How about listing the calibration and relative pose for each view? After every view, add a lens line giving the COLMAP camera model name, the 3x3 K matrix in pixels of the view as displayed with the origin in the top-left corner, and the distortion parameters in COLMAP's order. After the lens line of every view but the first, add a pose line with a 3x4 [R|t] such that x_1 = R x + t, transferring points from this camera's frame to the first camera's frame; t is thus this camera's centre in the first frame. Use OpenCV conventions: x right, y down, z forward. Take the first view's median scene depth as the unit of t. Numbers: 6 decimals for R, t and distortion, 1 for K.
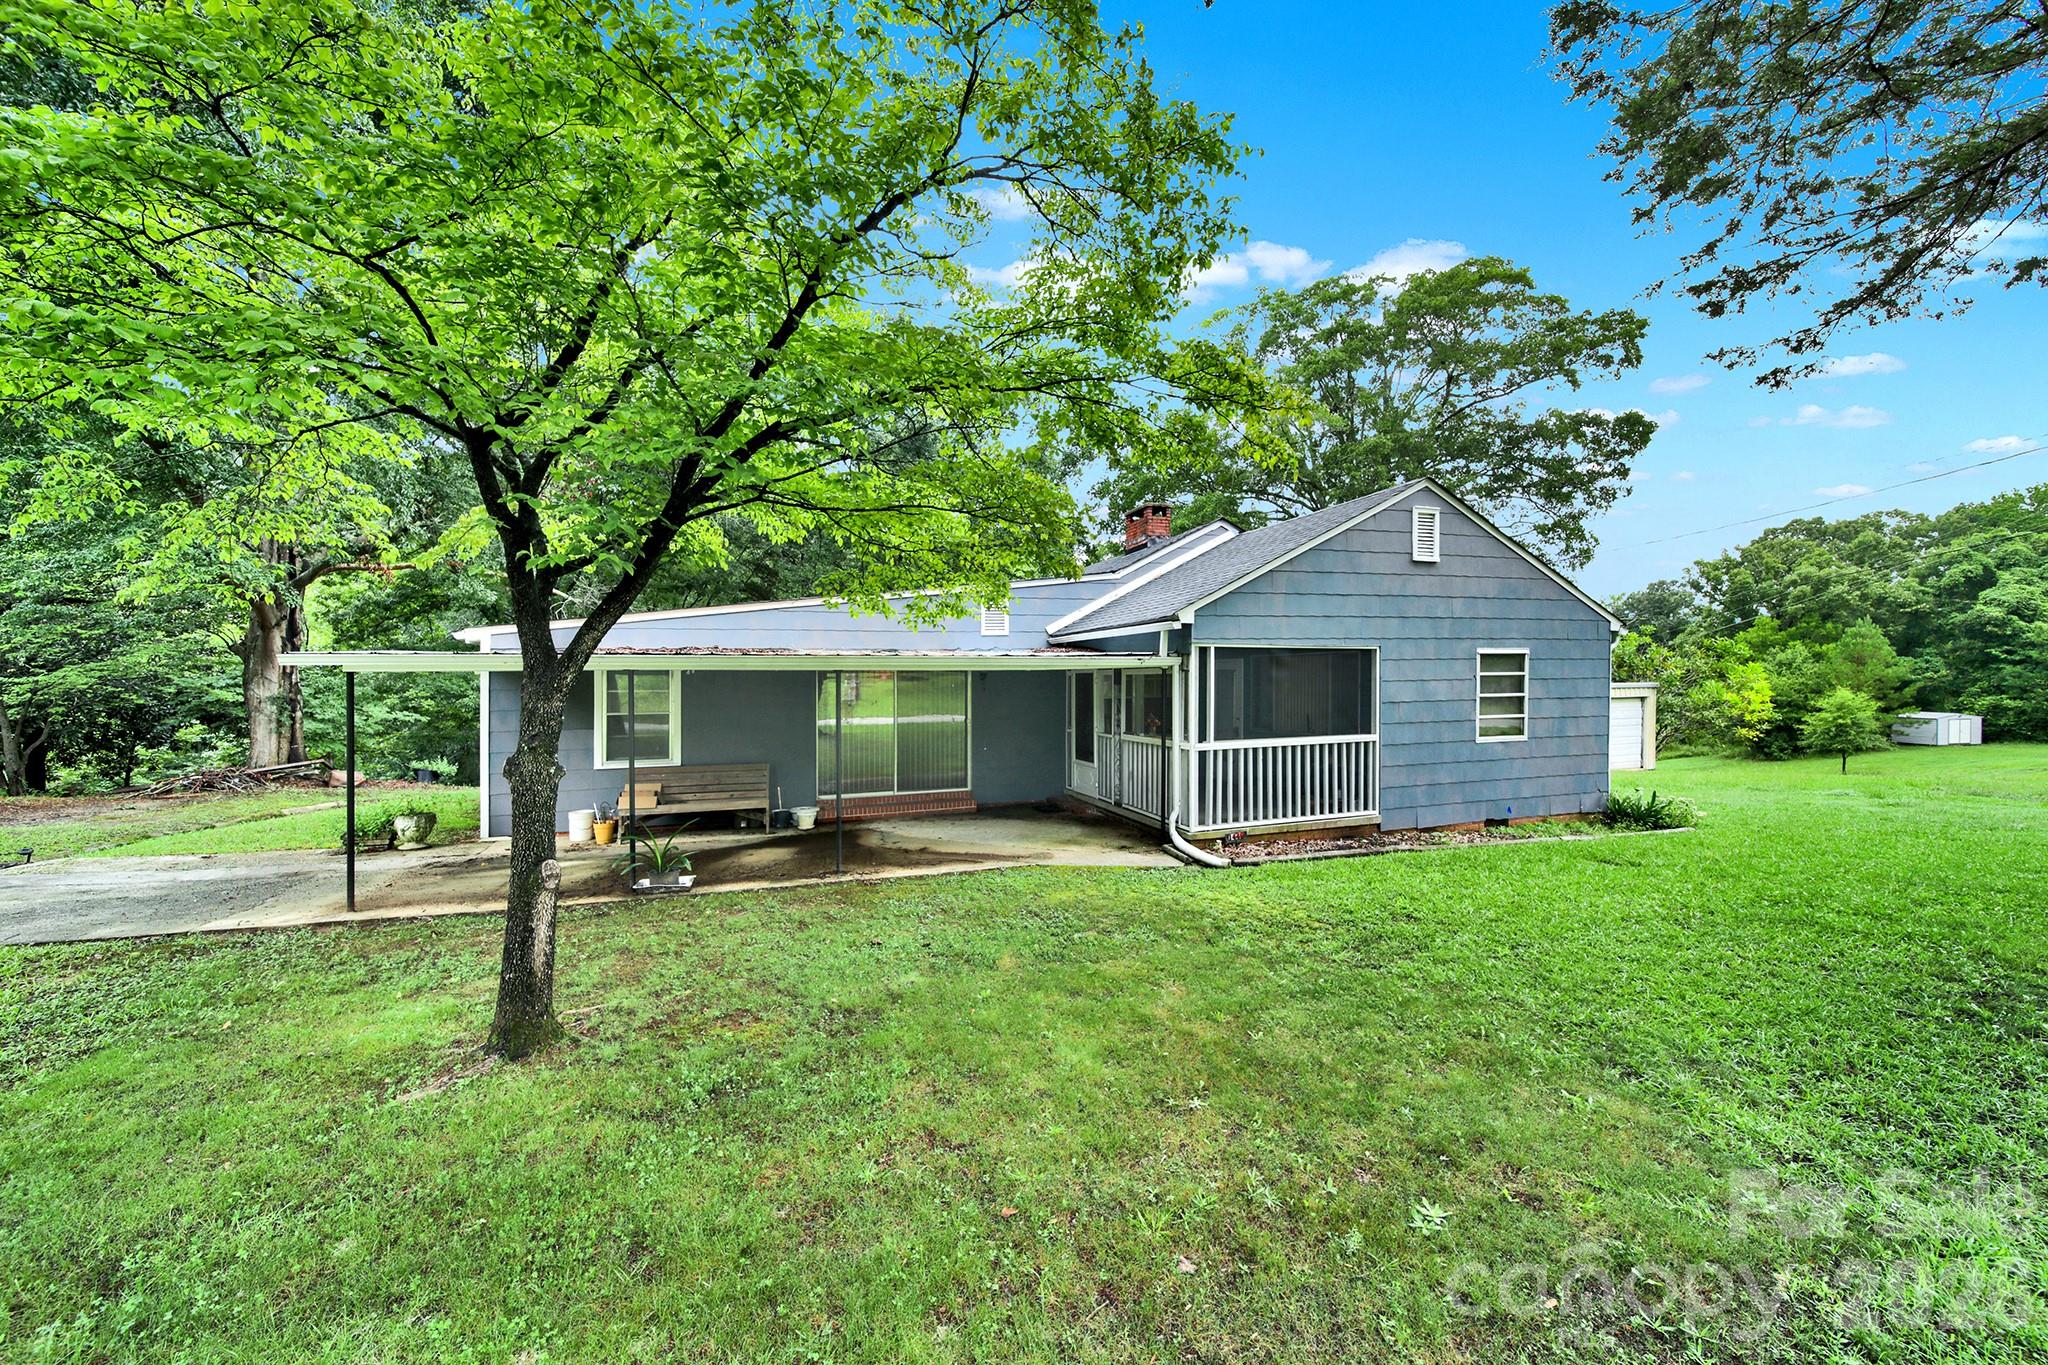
lens RADIAL K [[791.4, 0, 1024.2], [0, 791.4, 660.4], [0, 0, 1]] dist [0.000339, 0.000006]
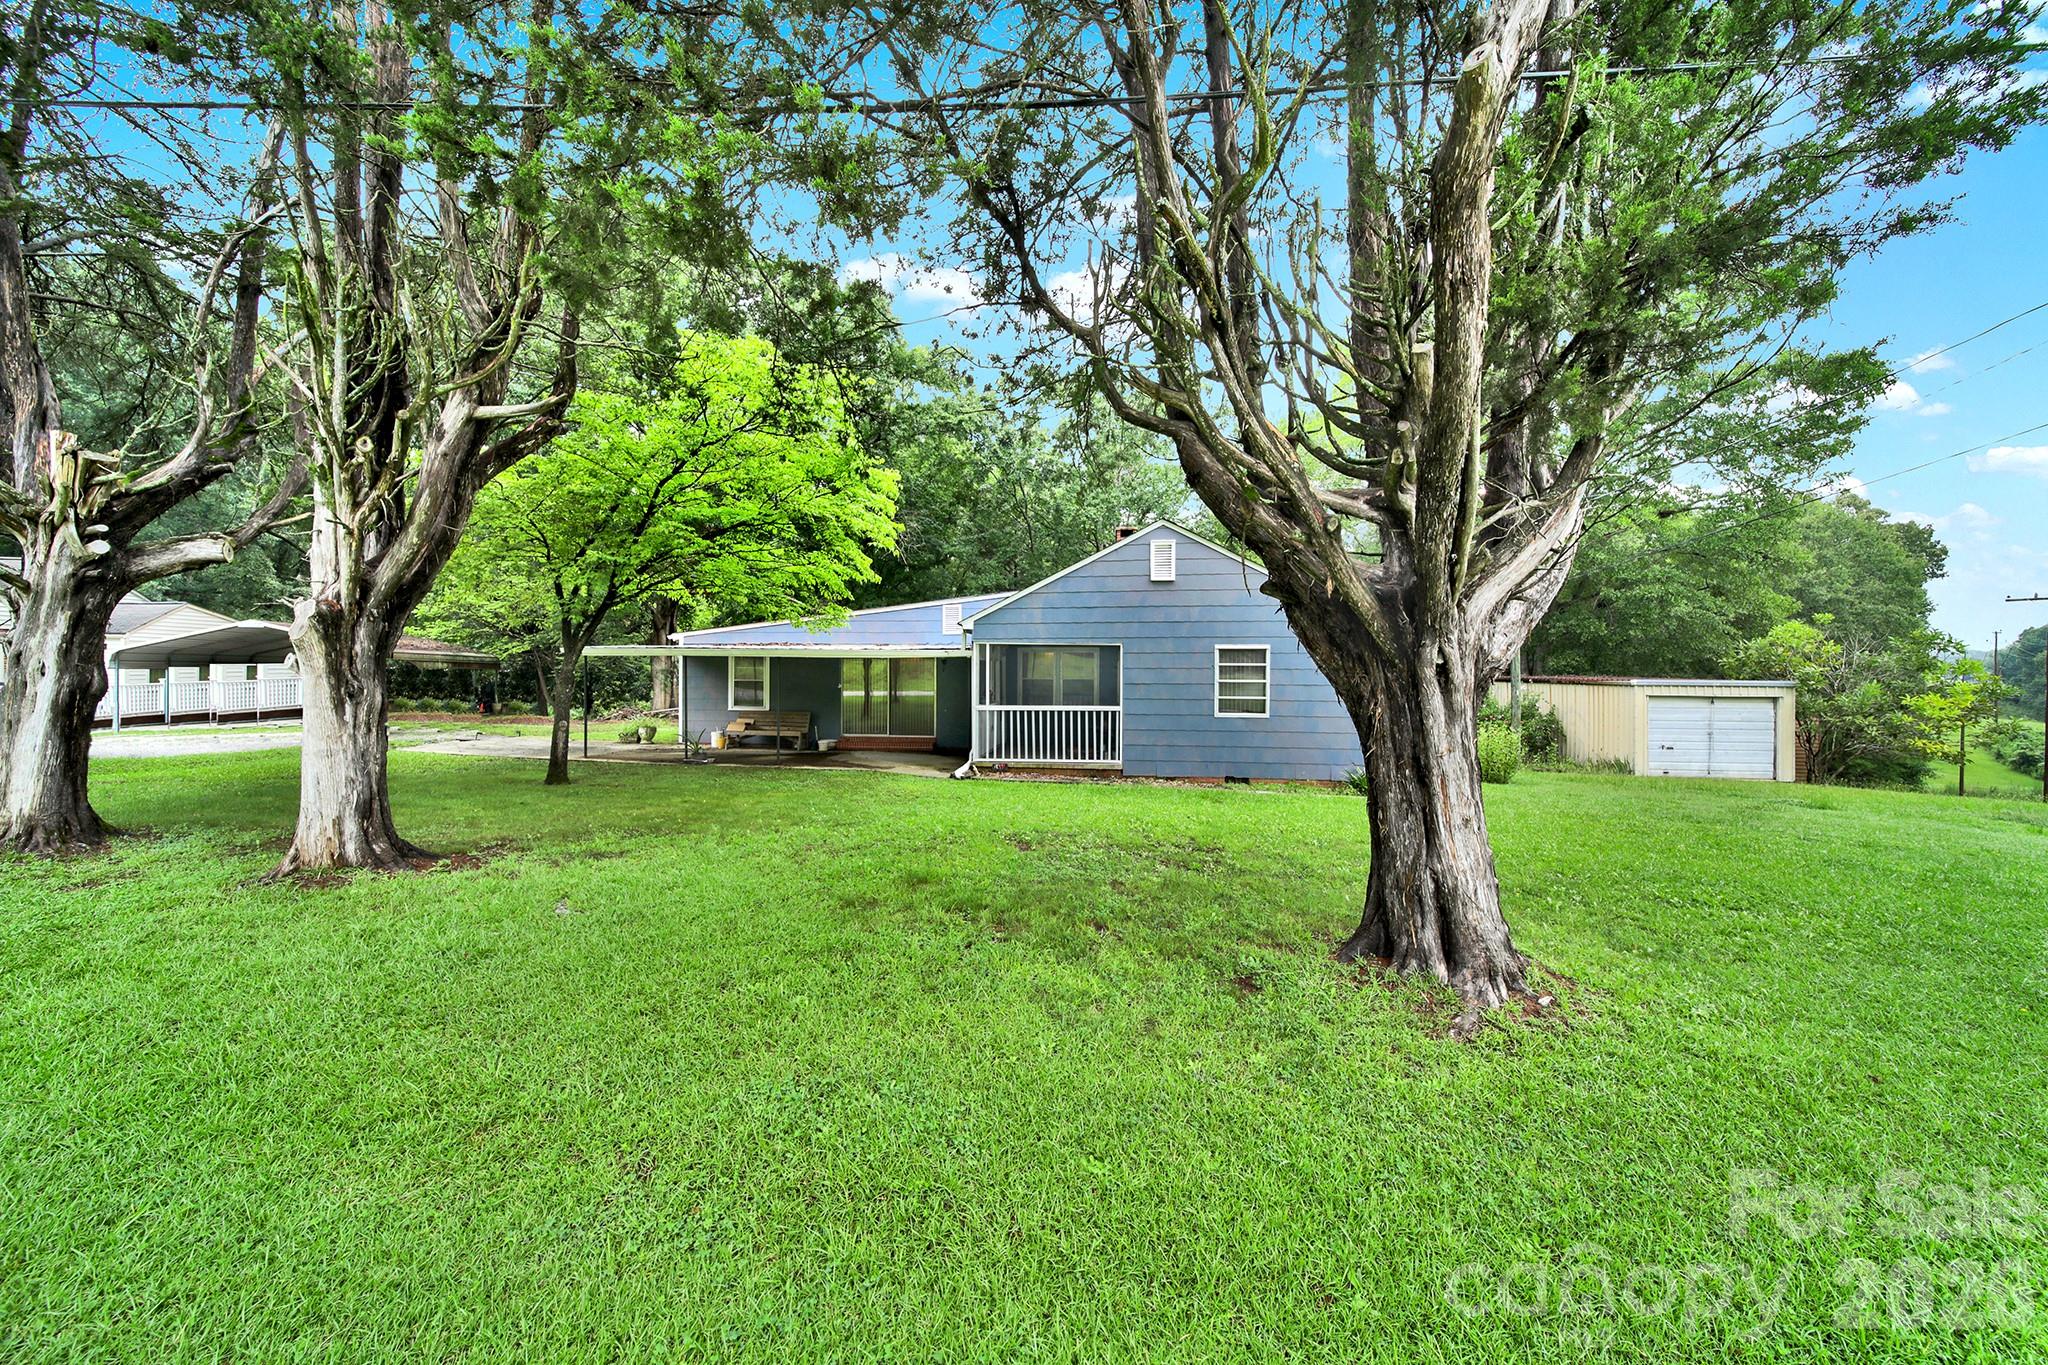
lens RADIAL K [[791.4, 0, 1024.2], [0, 791.4, 660.4], [0, 0, 1]] dist [0.000339, 0.000006]
pose [[0.895433, 0.010682, -0.445068, 0.871064], [-0.005096, 0.999893, 0.013747, -0.005538], [0.445167, -0.010042, 0.895391, -0.310705]]
